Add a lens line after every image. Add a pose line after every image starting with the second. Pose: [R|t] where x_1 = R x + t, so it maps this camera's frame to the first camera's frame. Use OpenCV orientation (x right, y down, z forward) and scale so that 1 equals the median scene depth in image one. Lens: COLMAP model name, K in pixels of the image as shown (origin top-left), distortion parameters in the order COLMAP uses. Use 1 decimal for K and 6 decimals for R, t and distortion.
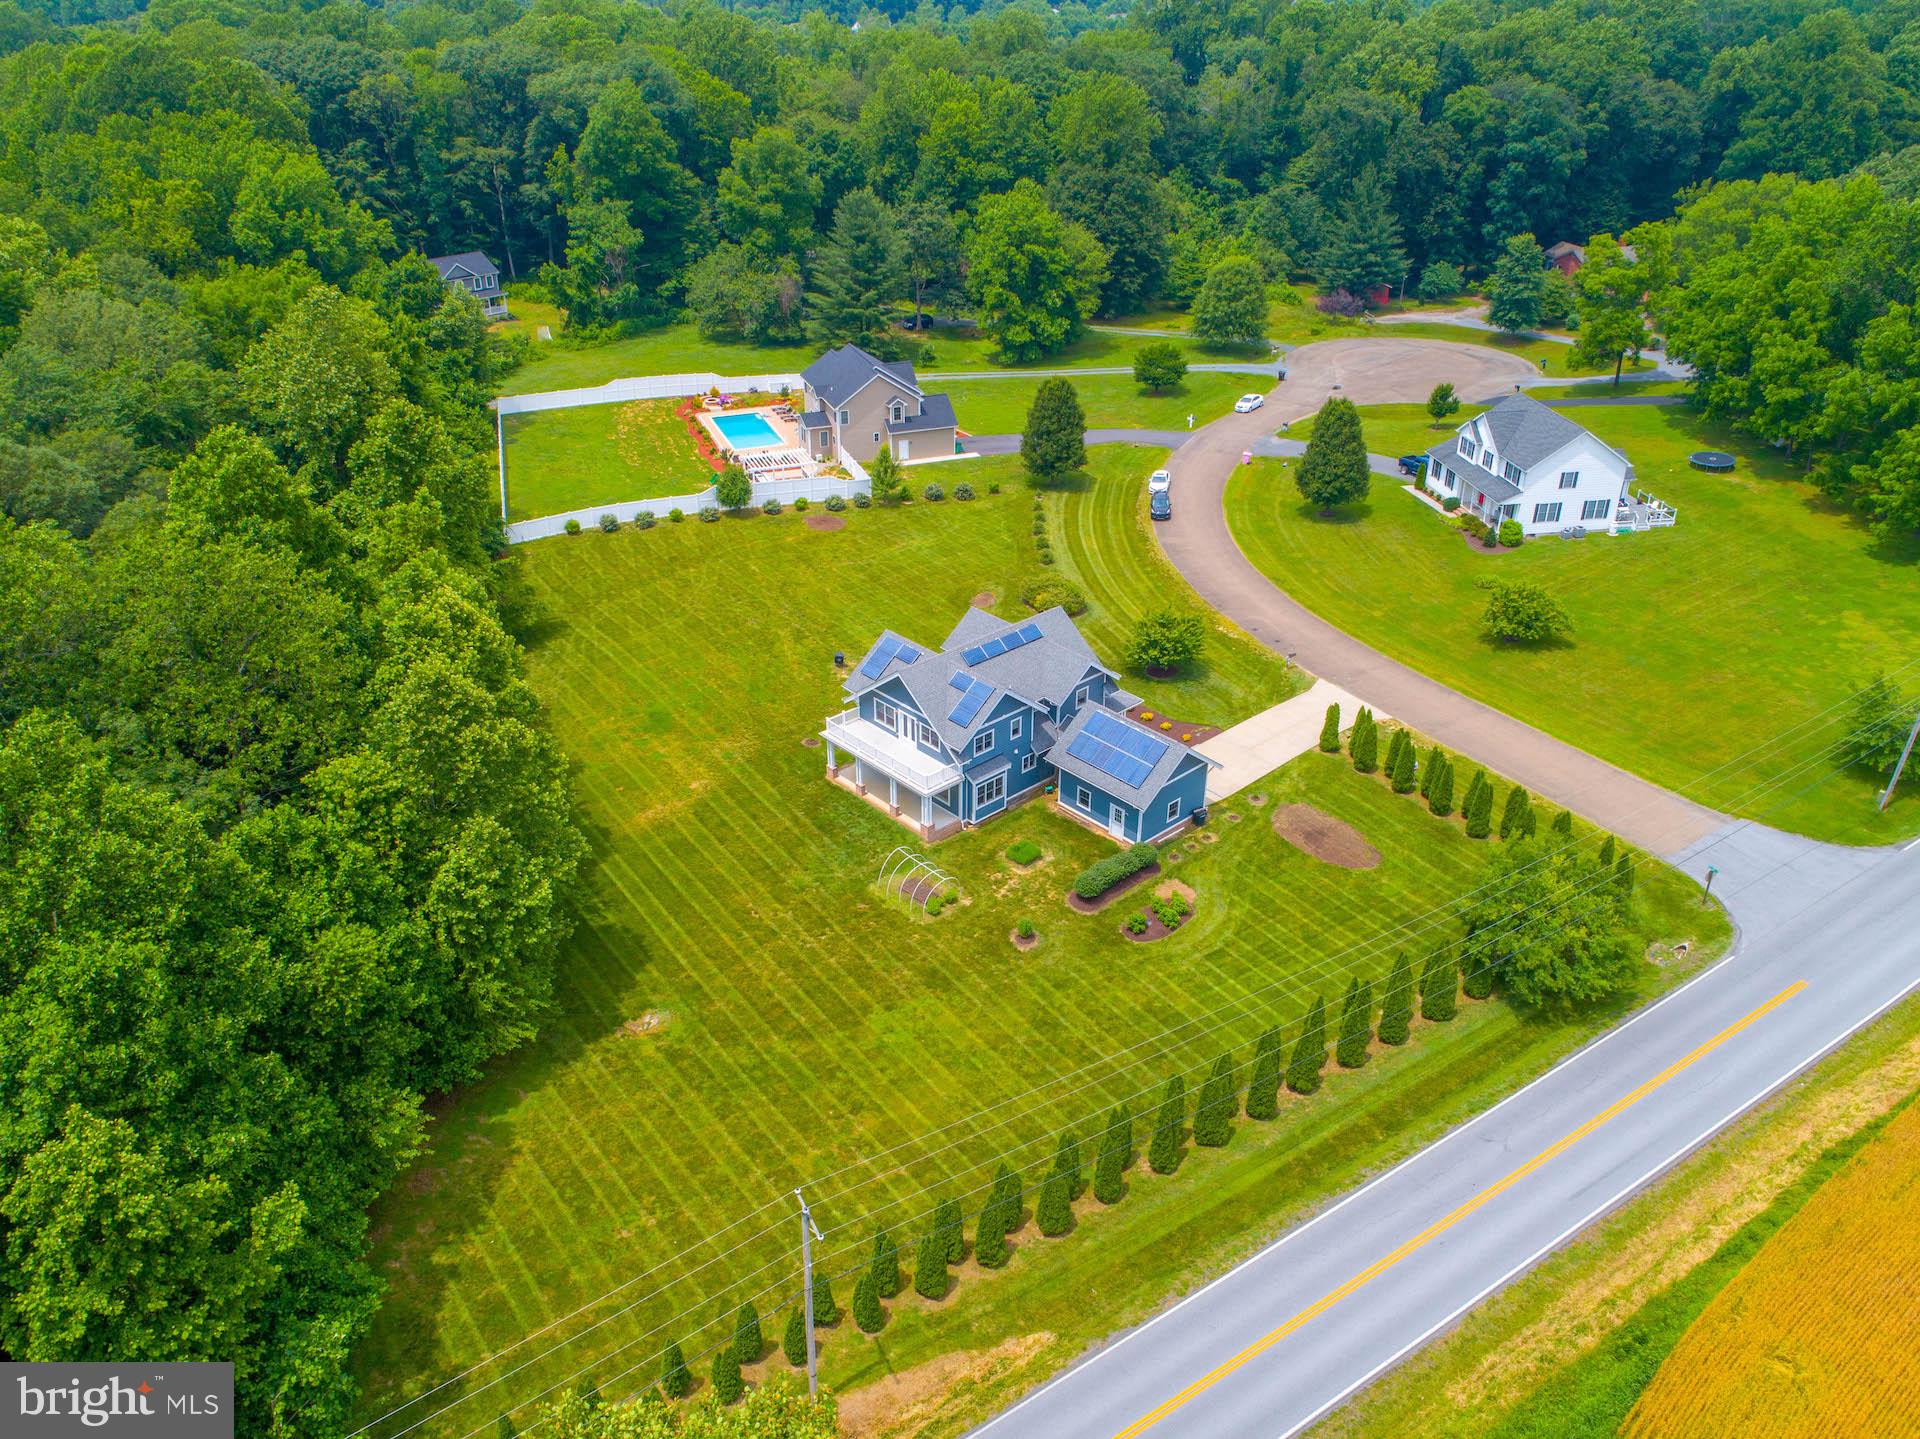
lens RADIAL K [[1465.1, 0, 960.0], [0, 1465.1, 719.5], [0, 0, 1]] dist [-0.028522, 0.013107]
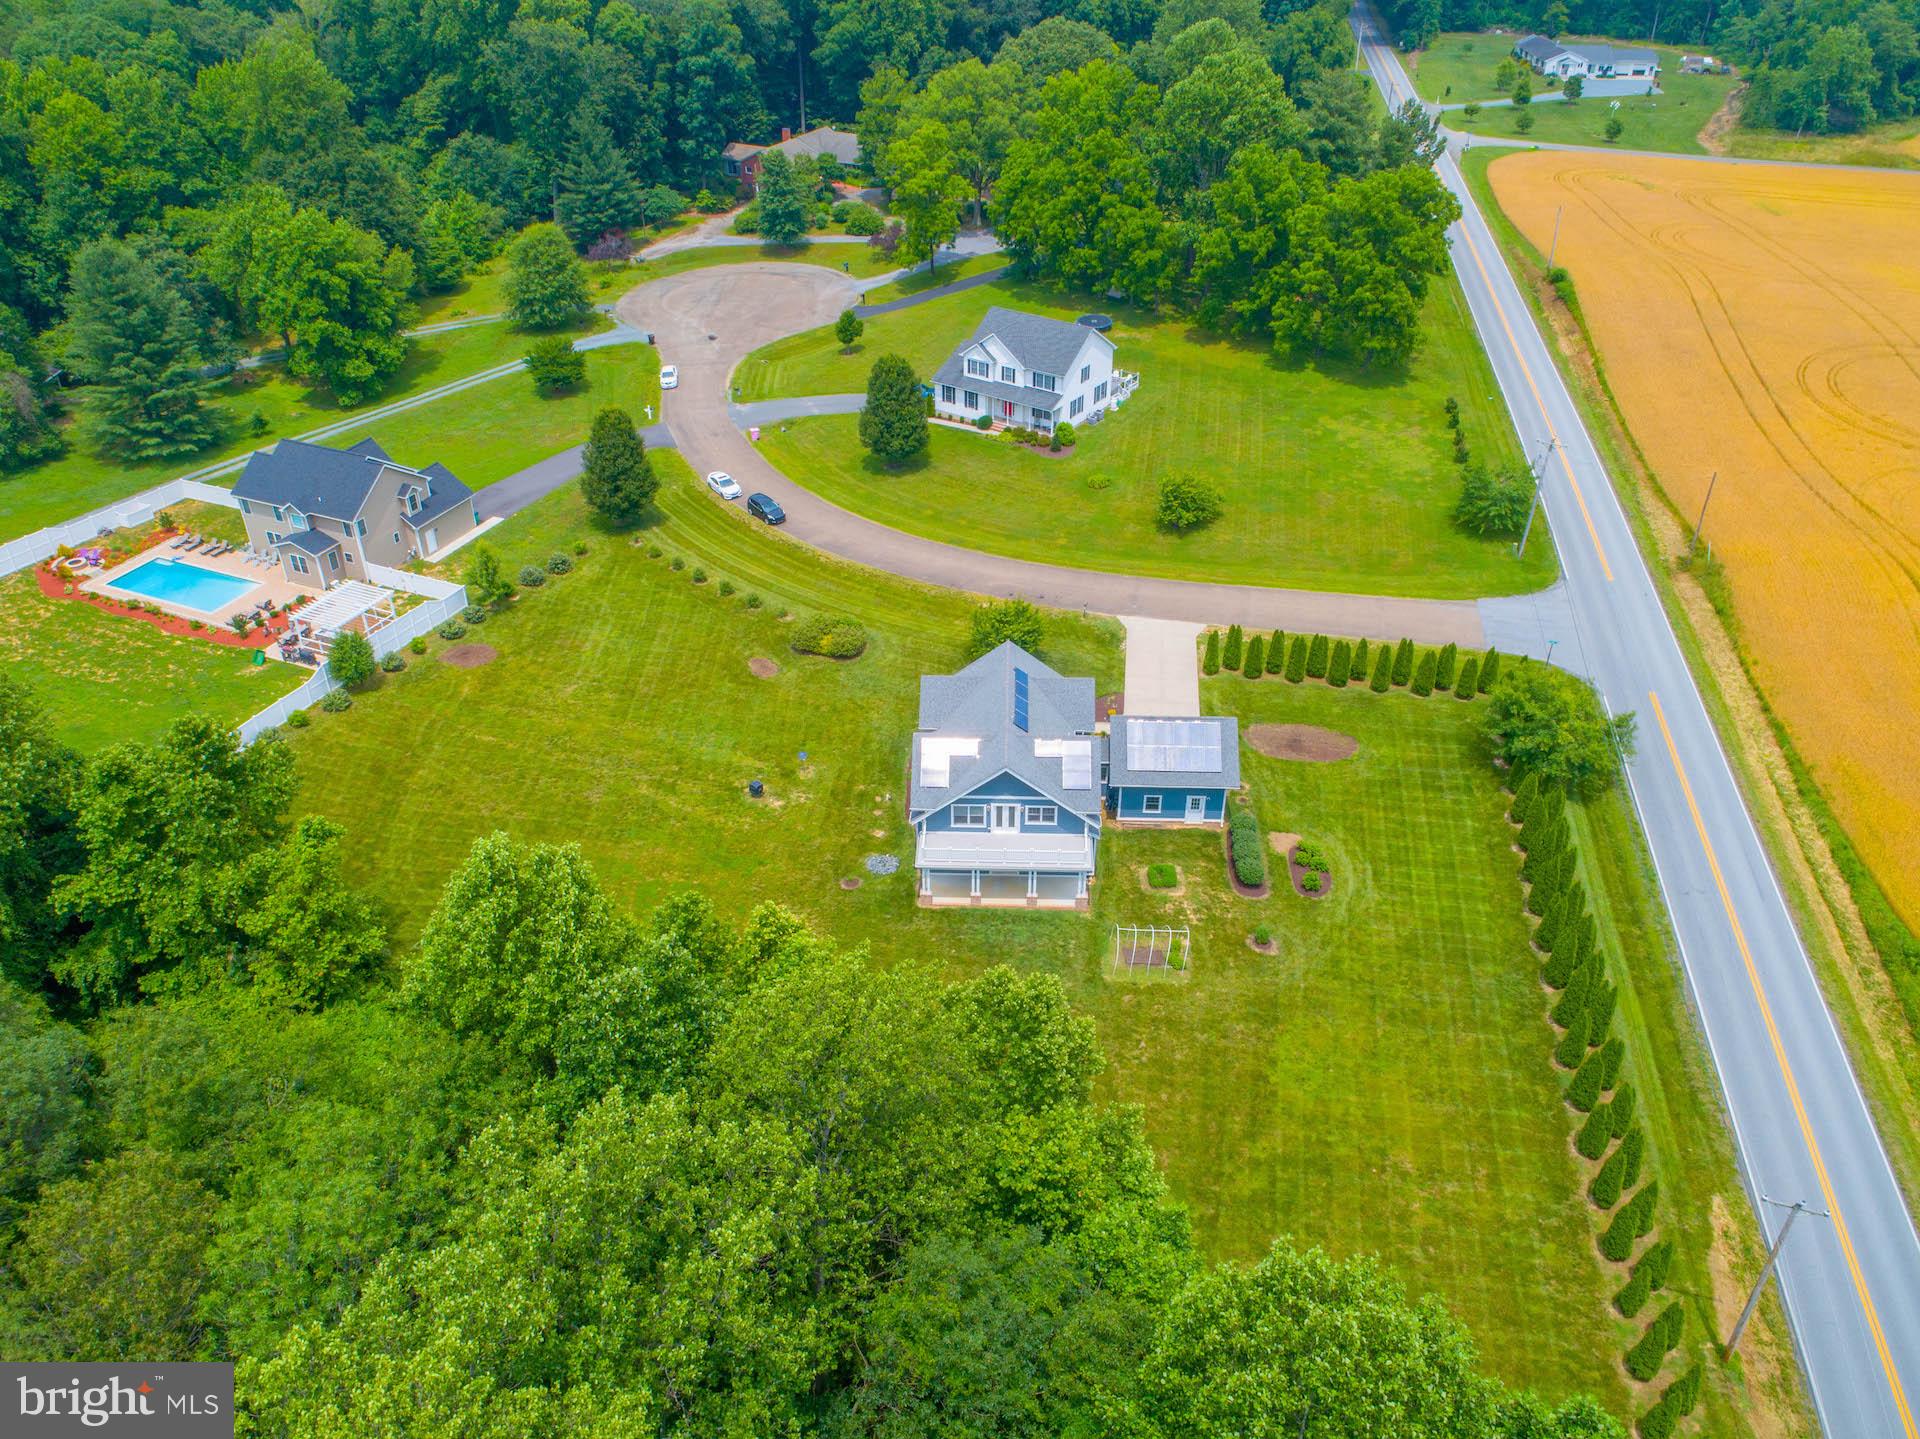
lens RADIAL K [[1465.1, 0, 960.0], [0, 1465.1, 719.5], [0, 0, 1]] dist [-0.028522, 0.013107]
pose [[0.698762, -0.397675, 0.594631, -0.406642], [0.346944, 0.915330, 0.204451, -0.175236], [-0.625589, 0.063441, 0.777569, 0.189126]]
